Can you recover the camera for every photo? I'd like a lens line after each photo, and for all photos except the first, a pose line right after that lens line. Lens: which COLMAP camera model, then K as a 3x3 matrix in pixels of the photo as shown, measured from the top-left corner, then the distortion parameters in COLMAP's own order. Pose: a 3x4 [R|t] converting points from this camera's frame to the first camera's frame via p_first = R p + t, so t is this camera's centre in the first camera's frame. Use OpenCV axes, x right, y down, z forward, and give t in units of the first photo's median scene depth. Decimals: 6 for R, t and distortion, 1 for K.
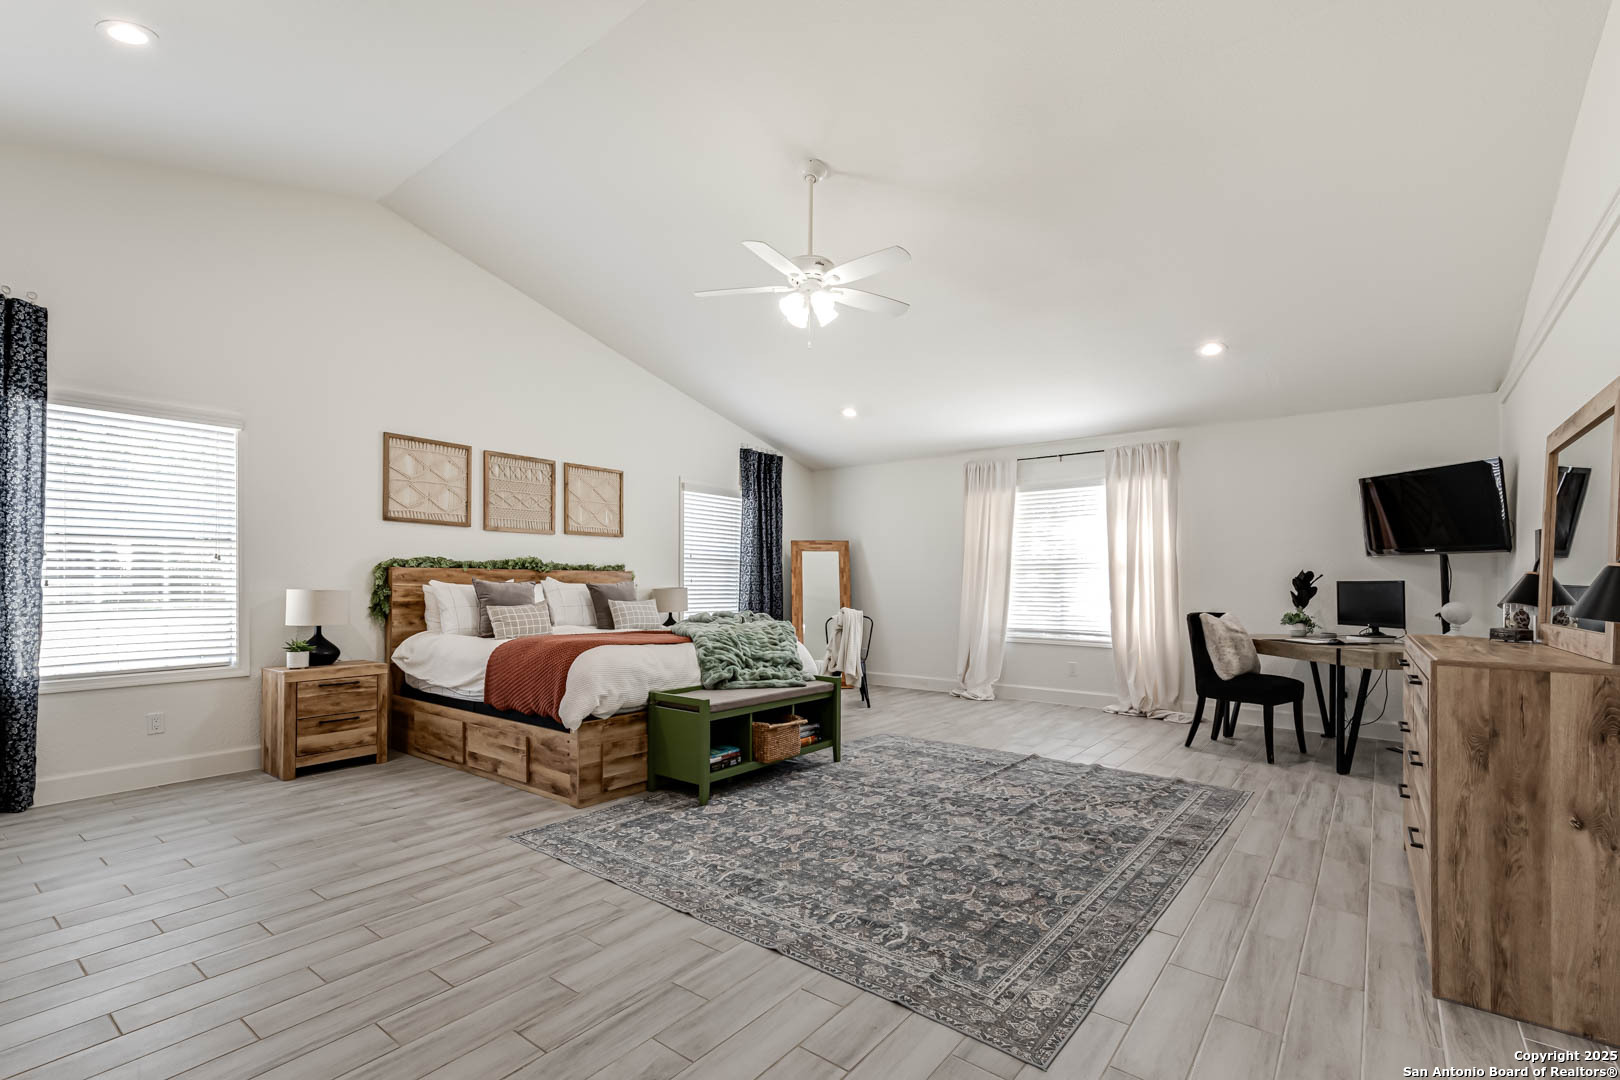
lens RADIAL K [[725.5, 0, 819.5], [0, 725.5, 582.9], [0, 0, 1]] dist [0.022723, -0.000210]
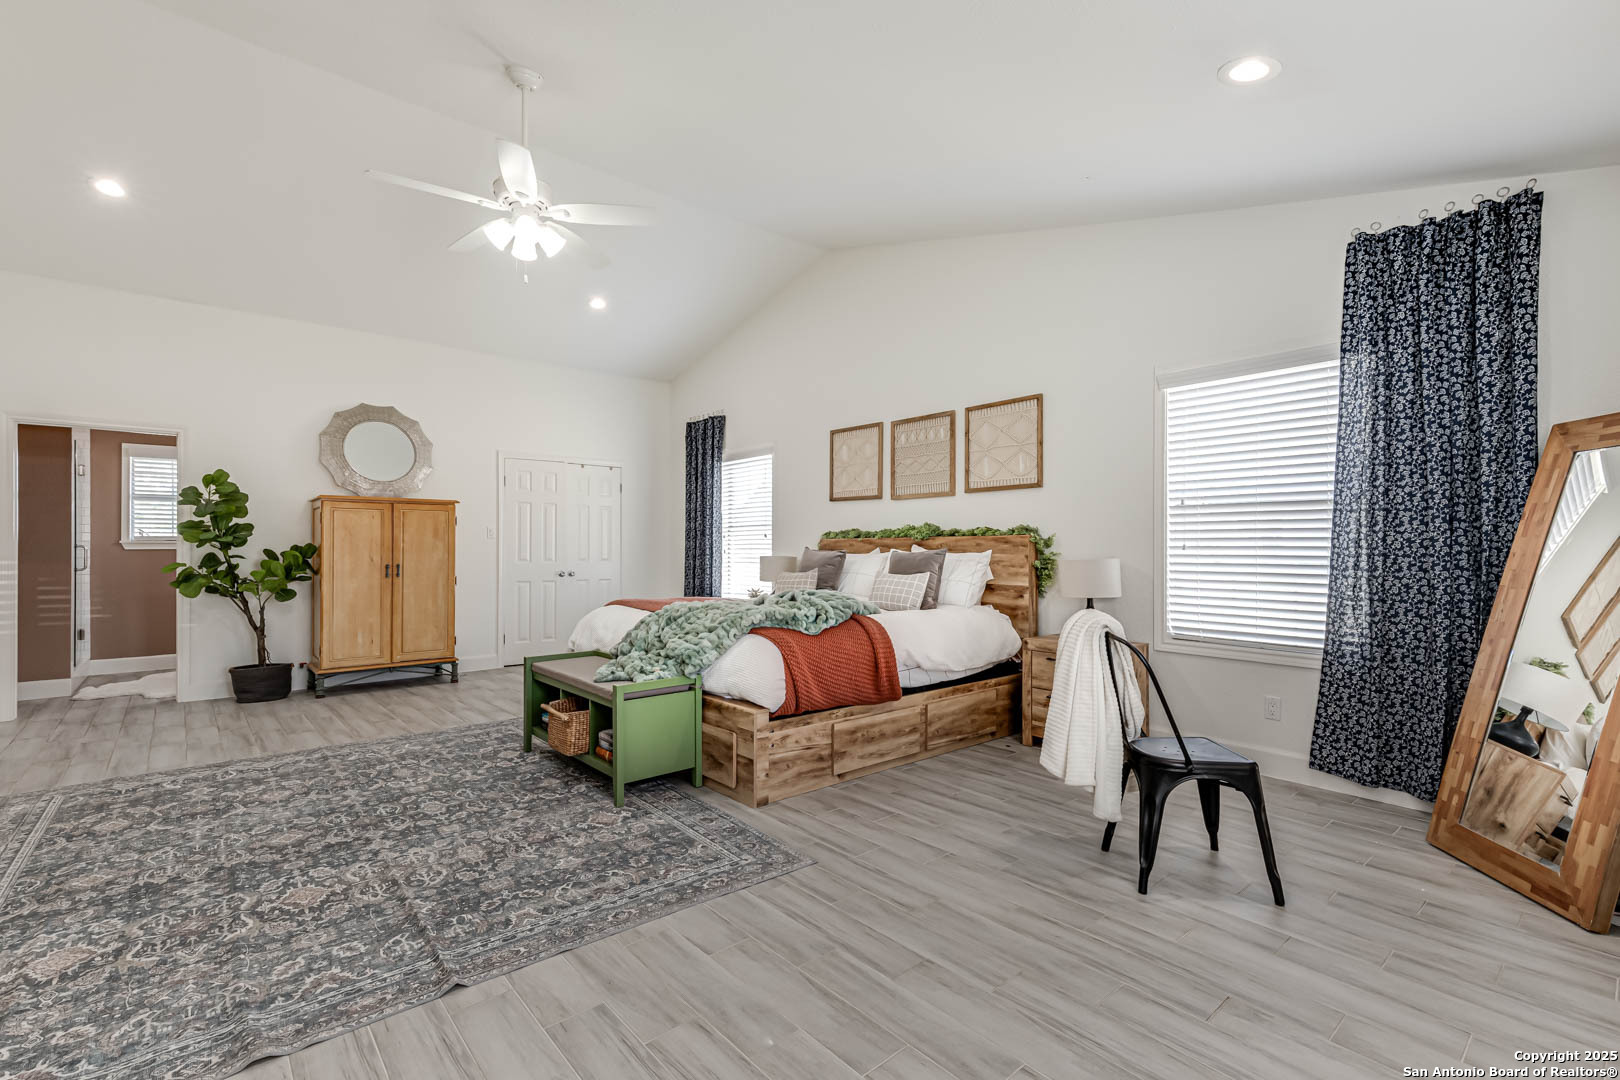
lens RADIAL K [[725.5, 0, 812.8], [0, 725.5, 557.1], [0, 0, 1]] dist [0.022723, -0.000210]
pose [[-0.208313, 0.007711, -0.978032, 0.827246], [0.002748, 0.999970, 0.007299, -0.000103], [0.978058, -0.001167, -0.208328, 1.633691]]
